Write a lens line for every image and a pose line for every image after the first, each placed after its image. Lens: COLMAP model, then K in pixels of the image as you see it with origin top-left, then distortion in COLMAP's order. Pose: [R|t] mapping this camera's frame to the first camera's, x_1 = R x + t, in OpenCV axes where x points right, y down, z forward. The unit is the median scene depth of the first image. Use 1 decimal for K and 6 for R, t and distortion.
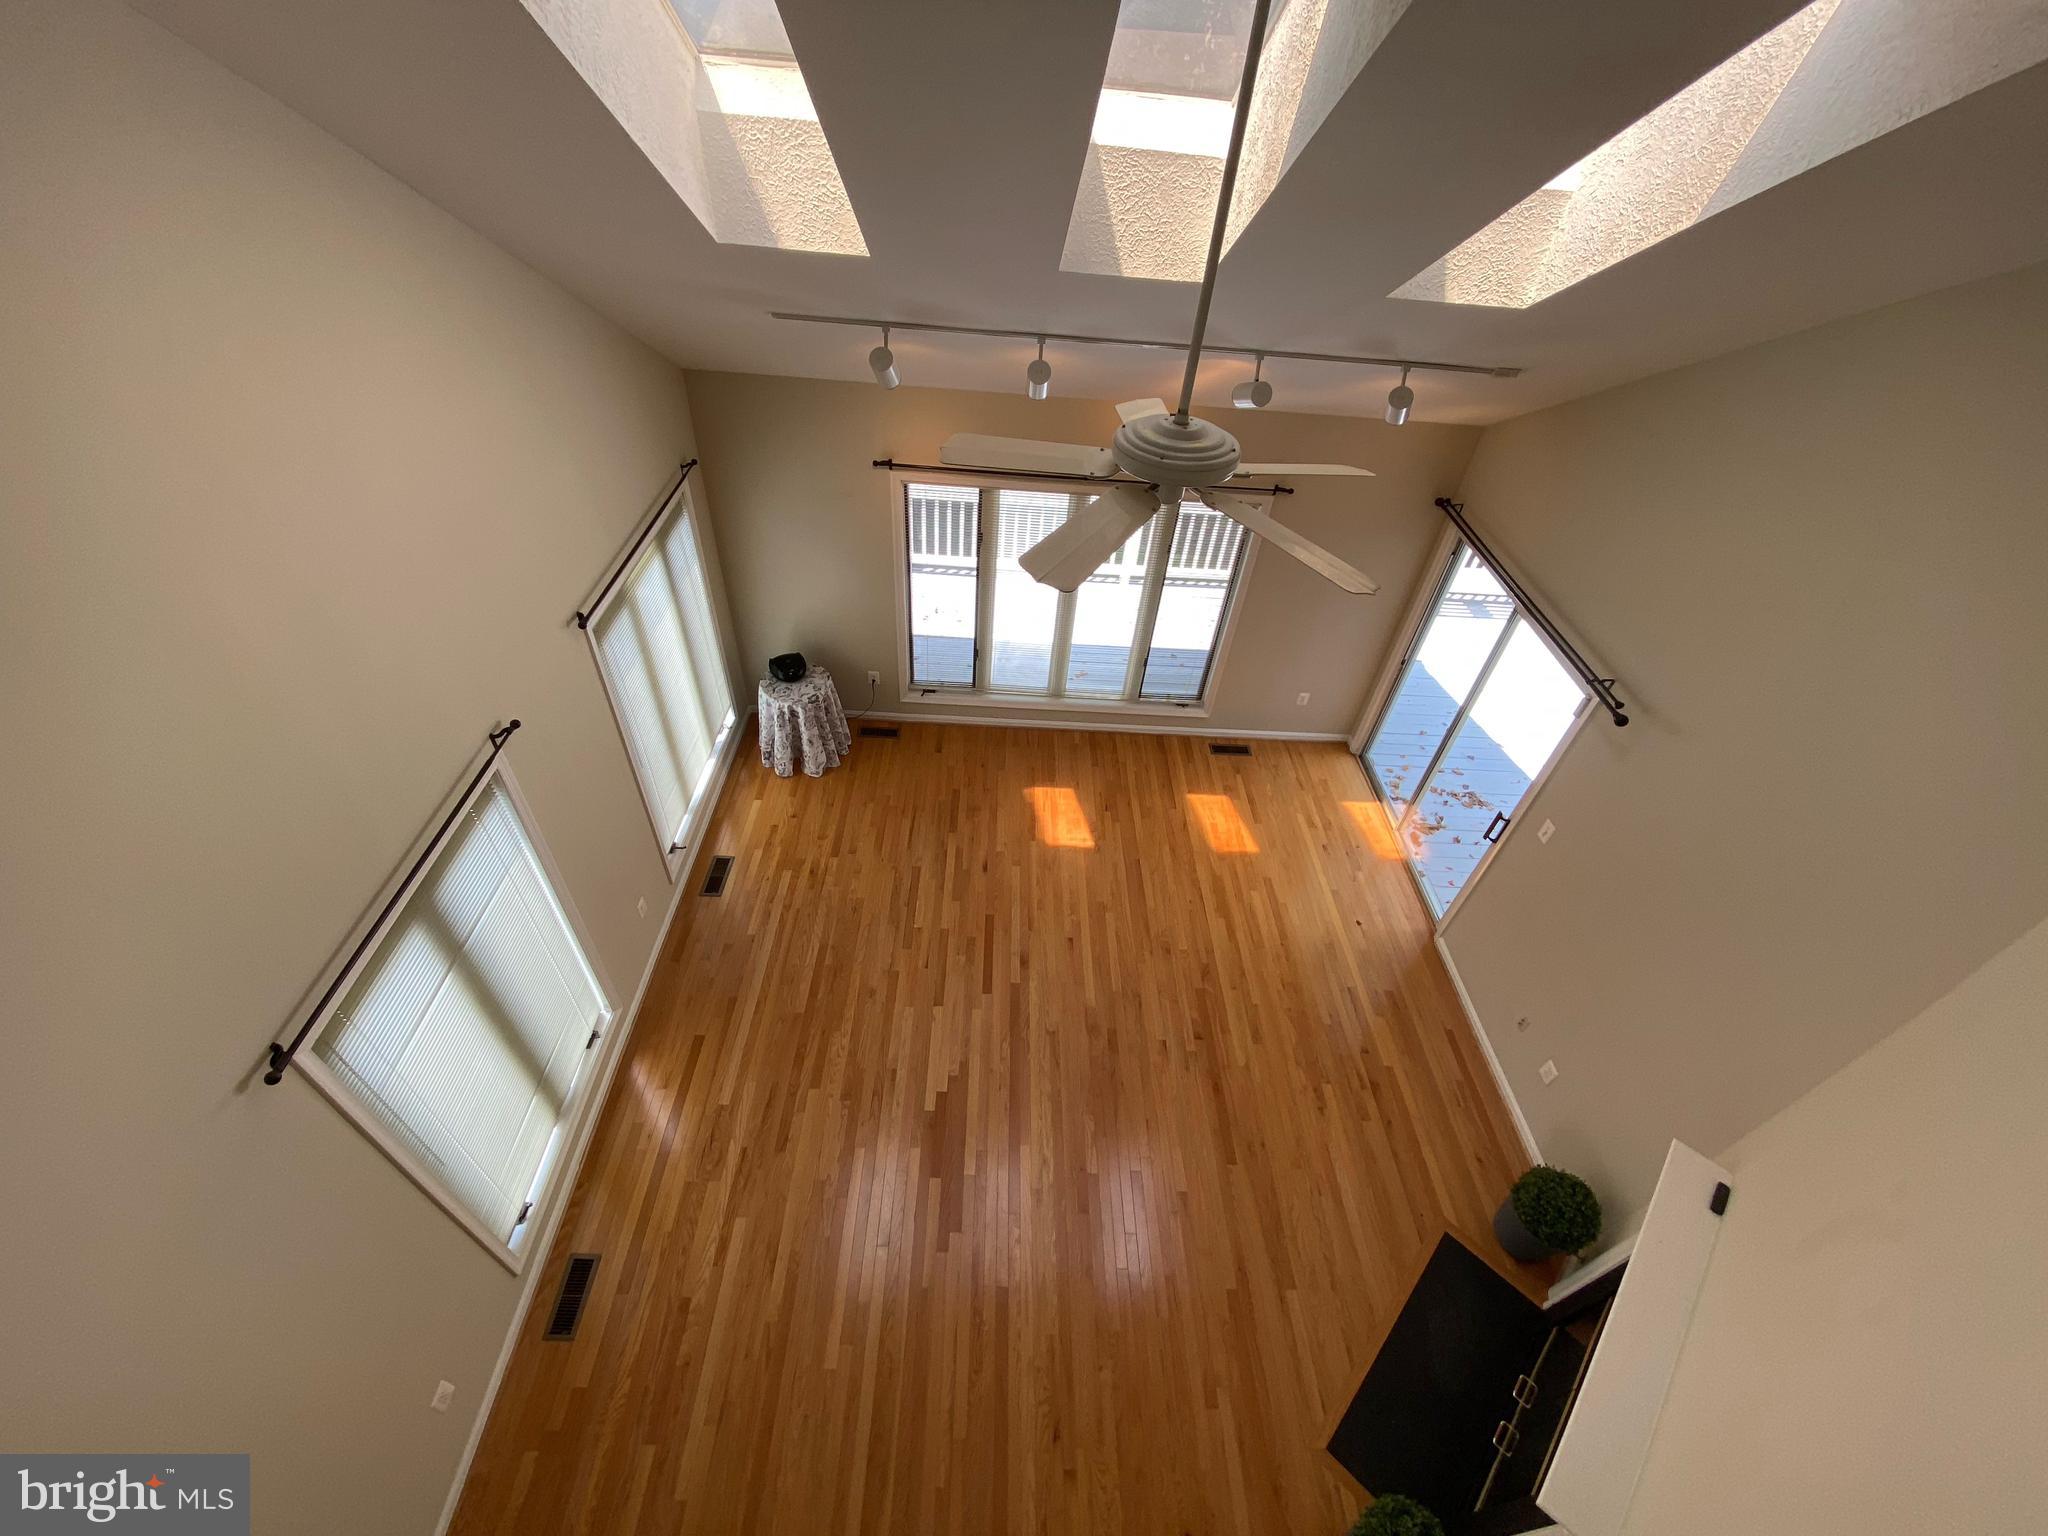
lens RADIAL K [[828.8, 0, 1025.5], [0, 828.8, 762.3], [0, 0, 1]] dist [-0.006492, -0.008475]
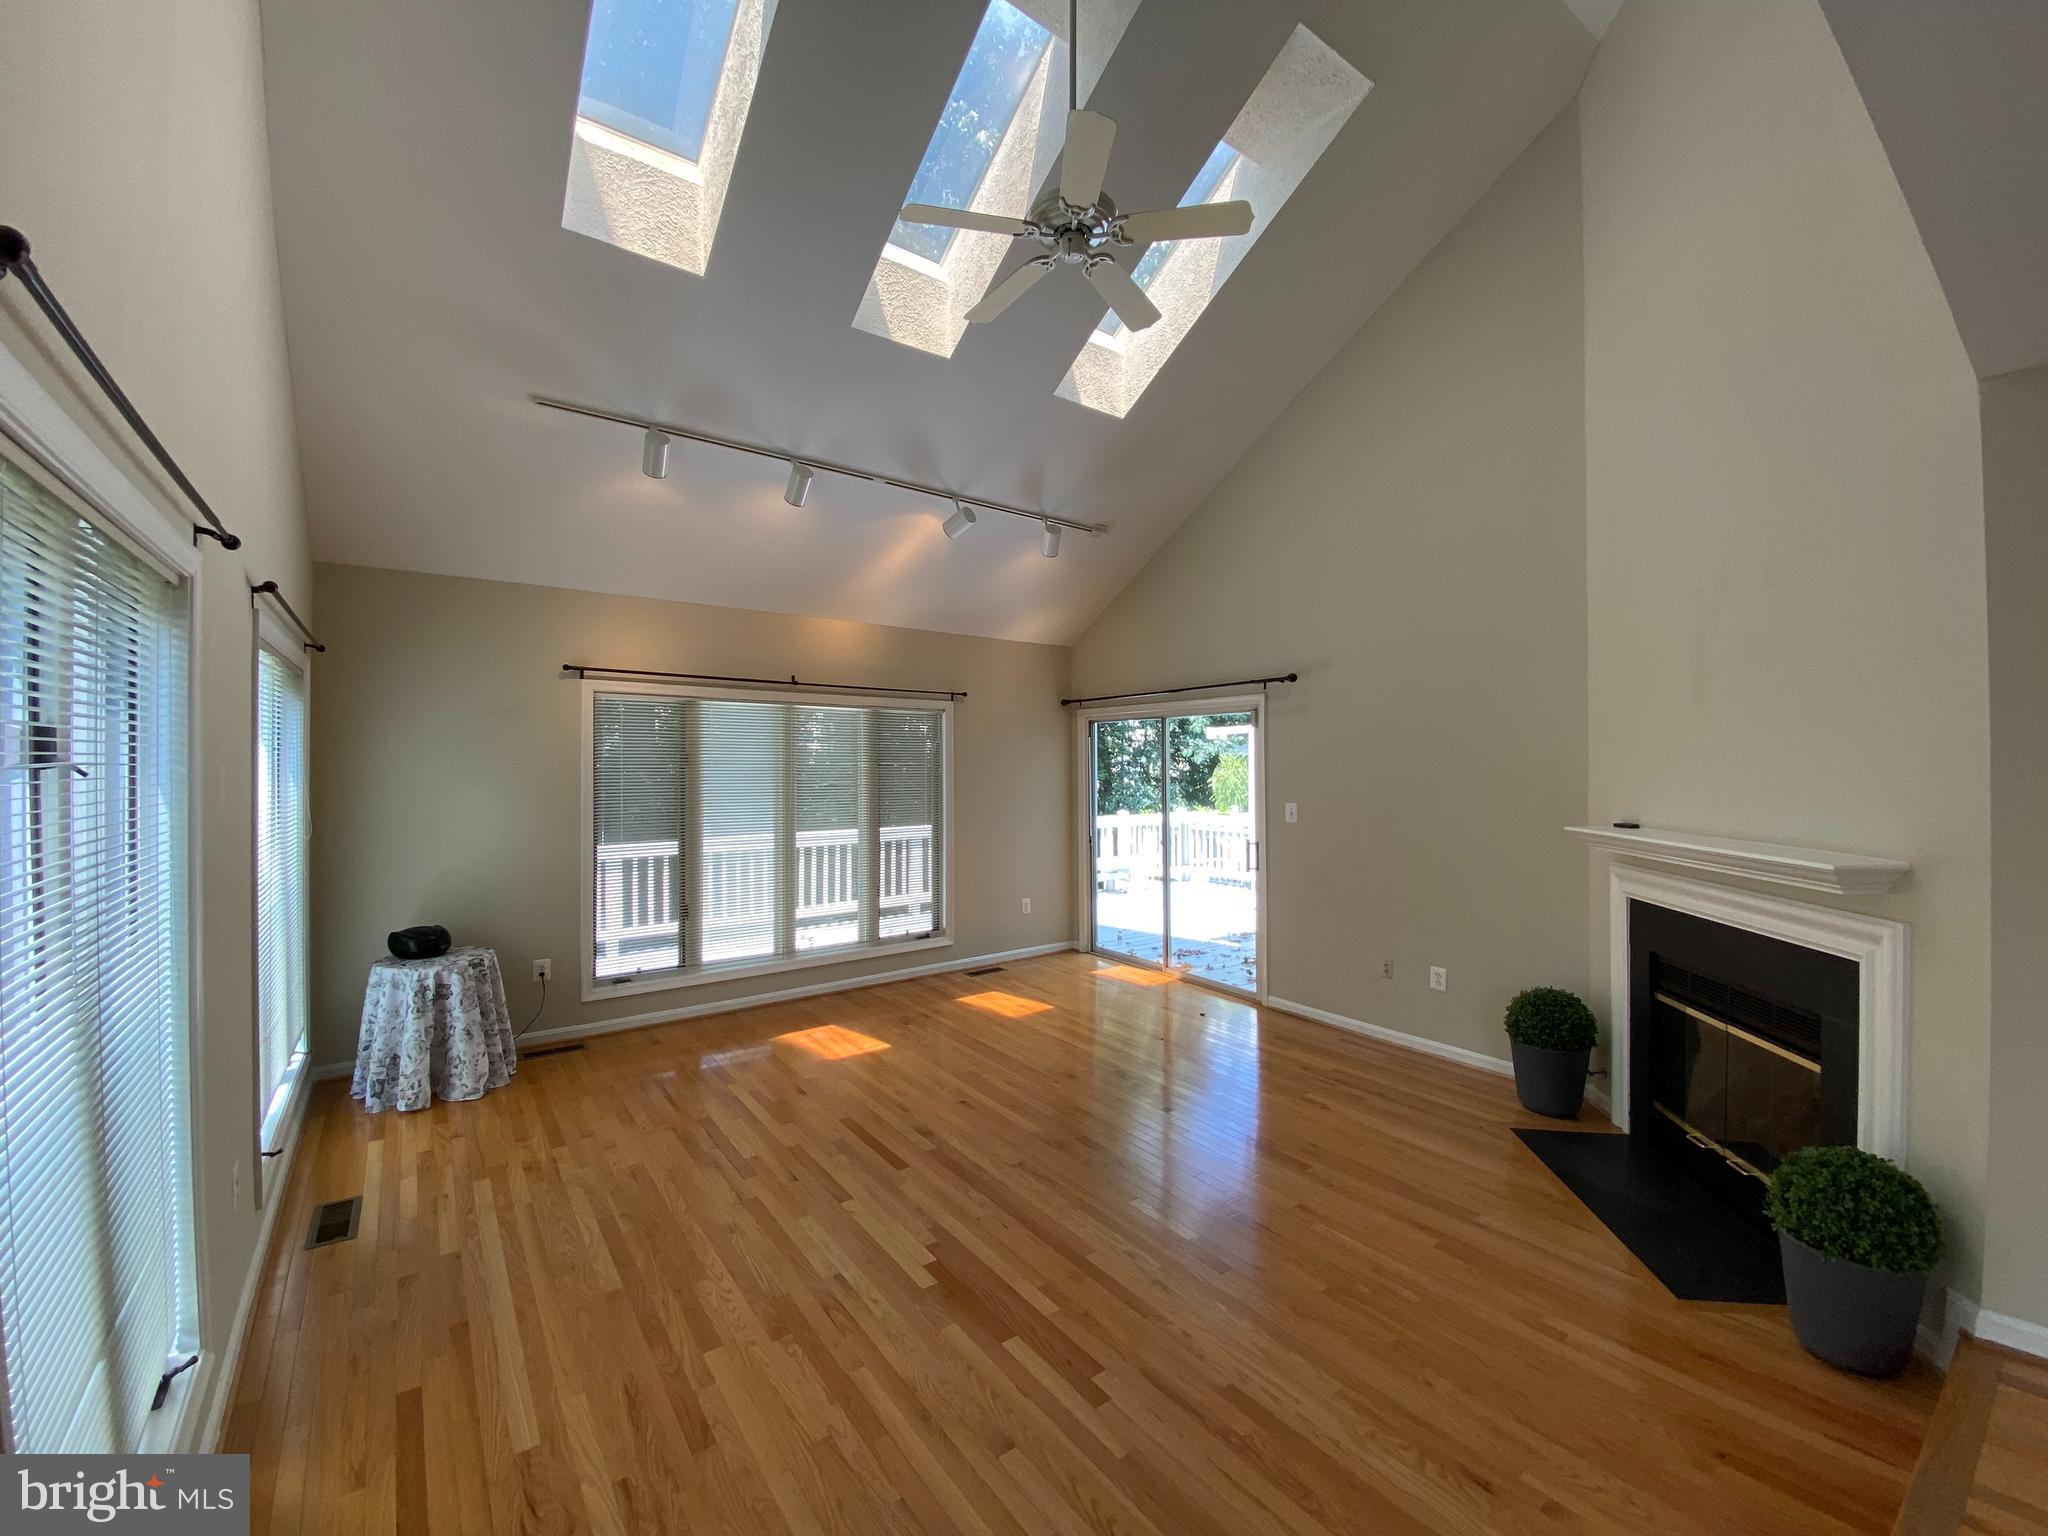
lens RADIAL K [[828.8, 0, 1034.1], [0, 828.8, 761.7], [0, 0, 1]] dist [-0.006492, -0.008475]
pose [[0.801354, -0.072174, 0.593820, -0.309204], [0.442880, 0.738876, -0.507858, 0.392632], [-0.402105, 0.669965, 0.624066, 0.303294]]
